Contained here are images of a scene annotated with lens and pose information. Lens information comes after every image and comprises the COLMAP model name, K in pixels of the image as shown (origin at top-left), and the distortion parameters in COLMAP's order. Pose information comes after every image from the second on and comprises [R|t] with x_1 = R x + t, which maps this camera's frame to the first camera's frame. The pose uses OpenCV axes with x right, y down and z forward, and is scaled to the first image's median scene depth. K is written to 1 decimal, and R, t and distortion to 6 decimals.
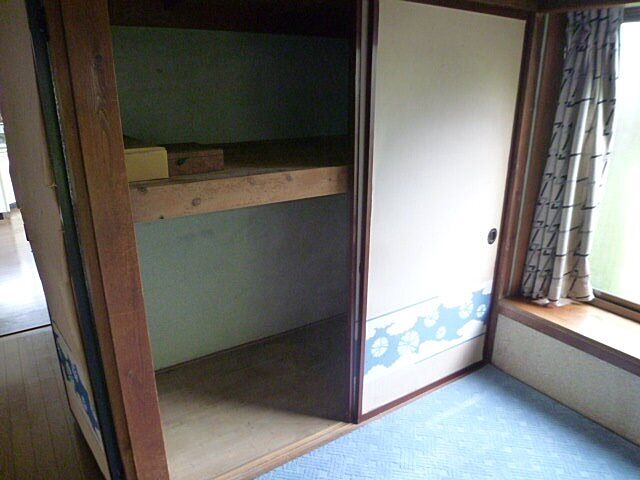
lens RADIAL K [[470.6, 0, 320.0], [0, 470.6, 240.0], [0, 0, 1]] dist [-0.047986, 0.006708]
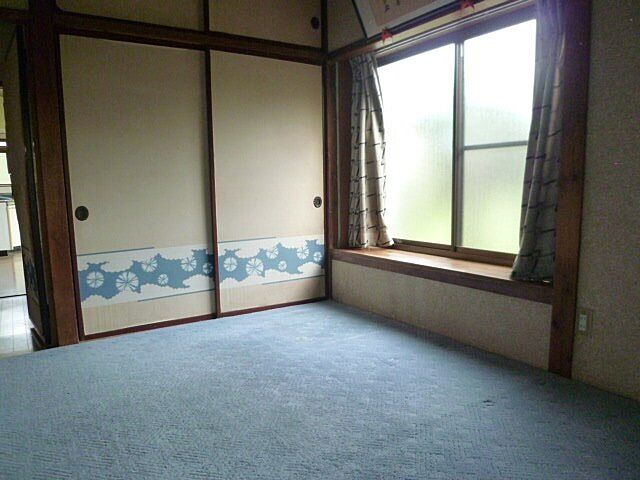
lens RADIAL K [[470.6, 0, 320.0], [0, 470.6, 240.0], [0, 0, 1]] dist [-0.047986, 0.006708]
pose [[0.999494, -0.026221, -0.017999, 0.411075], [0.021883, 0.977652, -0.209087, 0.437706], [0.023079, 0.208588, 0.977731, -0.459574]]
